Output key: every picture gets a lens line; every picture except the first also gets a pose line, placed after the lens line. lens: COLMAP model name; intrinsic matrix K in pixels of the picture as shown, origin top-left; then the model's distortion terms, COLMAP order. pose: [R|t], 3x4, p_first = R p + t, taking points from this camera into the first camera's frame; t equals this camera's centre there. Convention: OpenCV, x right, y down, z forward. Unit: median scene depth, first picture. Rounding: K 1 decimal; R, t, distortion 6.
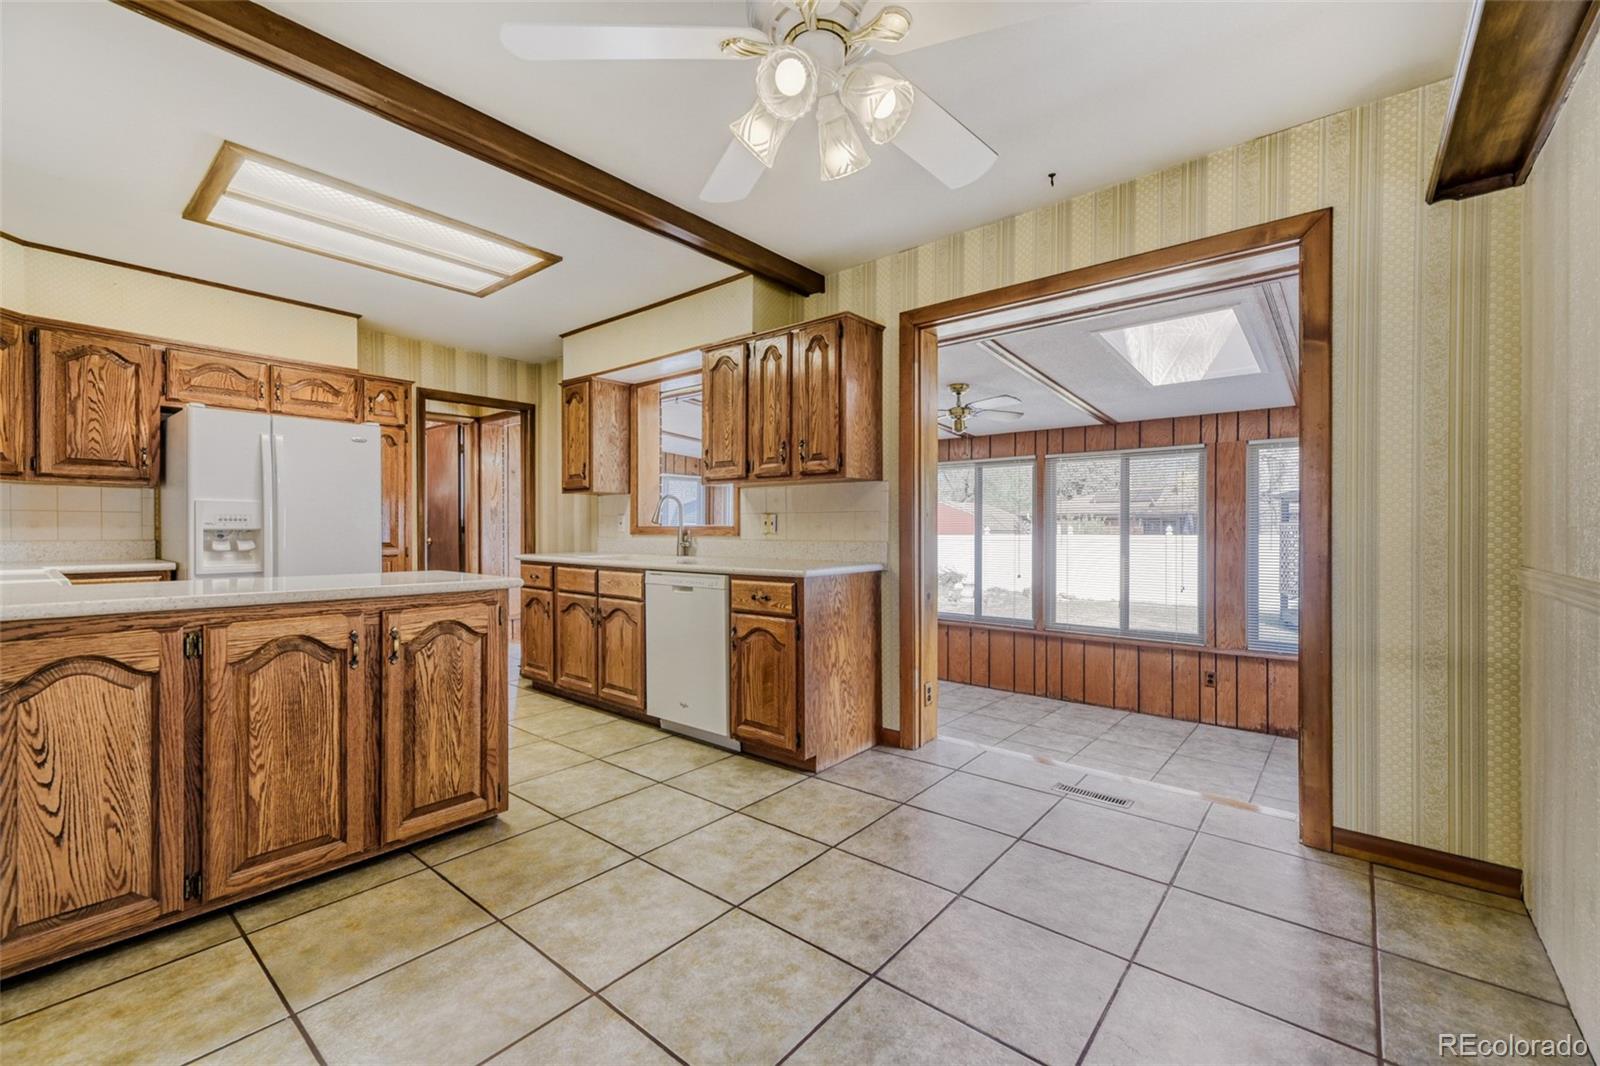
lens RADIAL K [[668.7, 0, 800.0], [0, 668.7, 533.0], [0, 0, 1]] dist [0.014640, -0.000082]
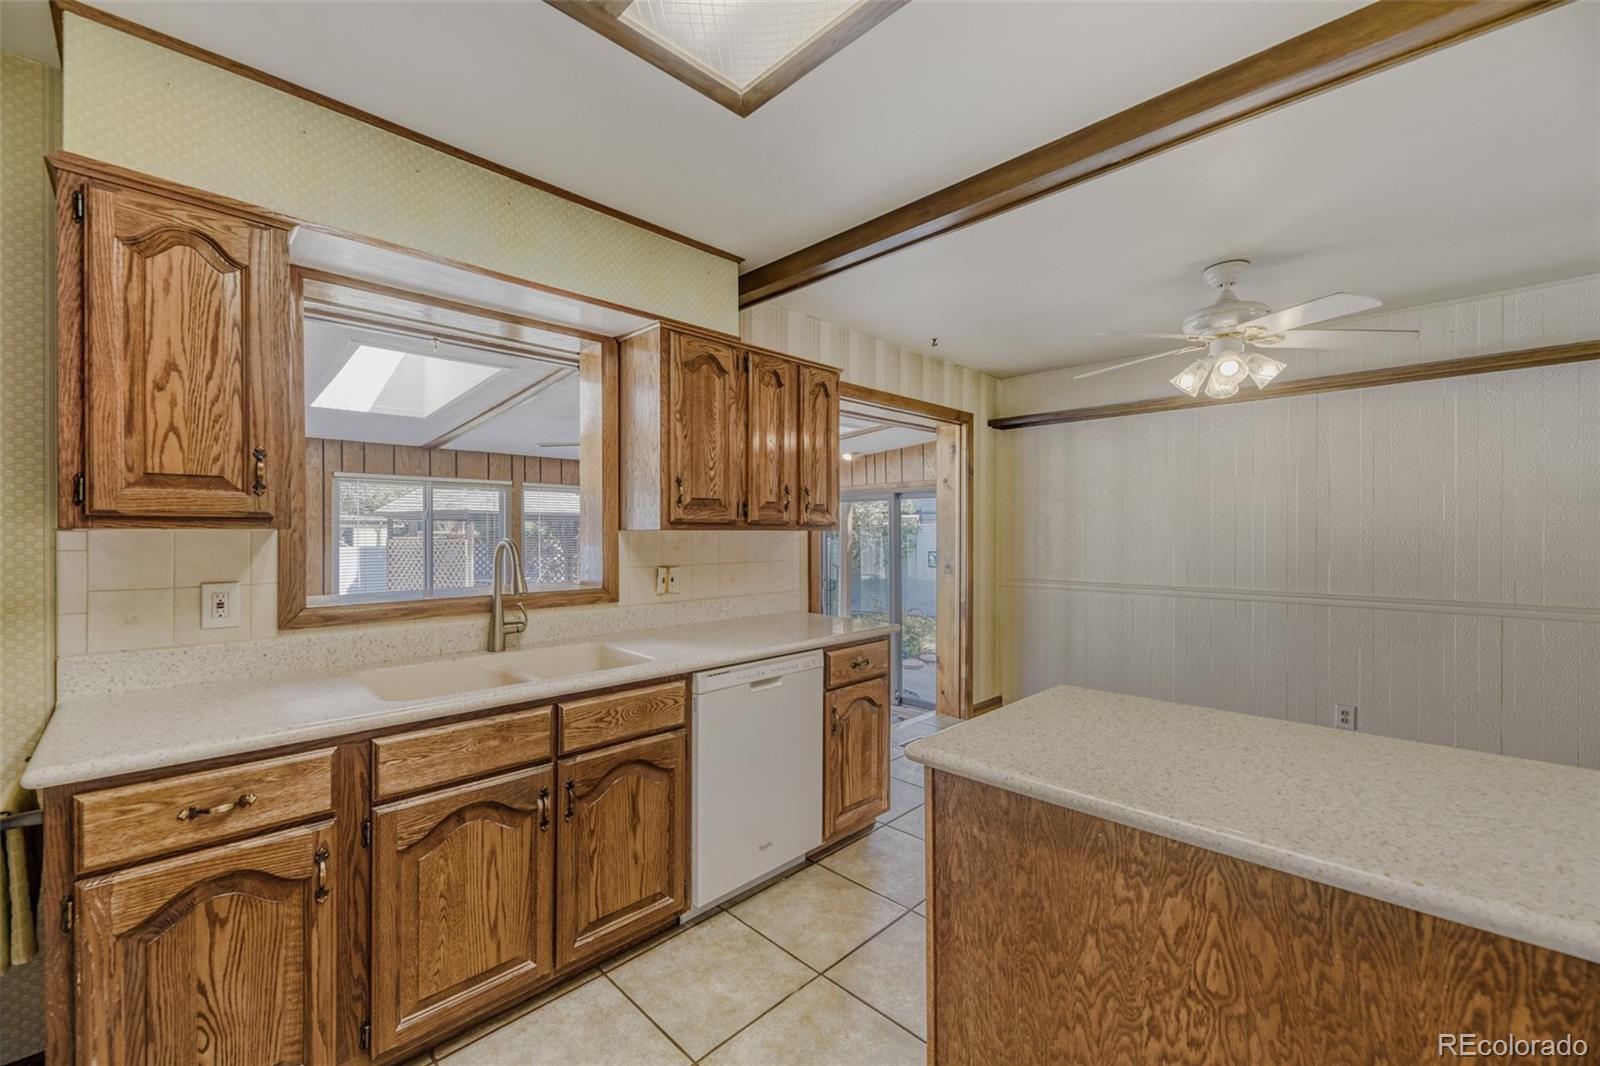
lens RADIAL K [[653.0, 0, 800.0], [0, 653.0, 533.0], [0, 0, 1]] dist [-0.000041, -0.000017]
pose [[0.082249, -0.002857, 0.996608, -0.805996], [0.006475, 0.999976, 0.002332, -0.071455], [-0.996591, 0.006262, 0.082266, 0.848531]]
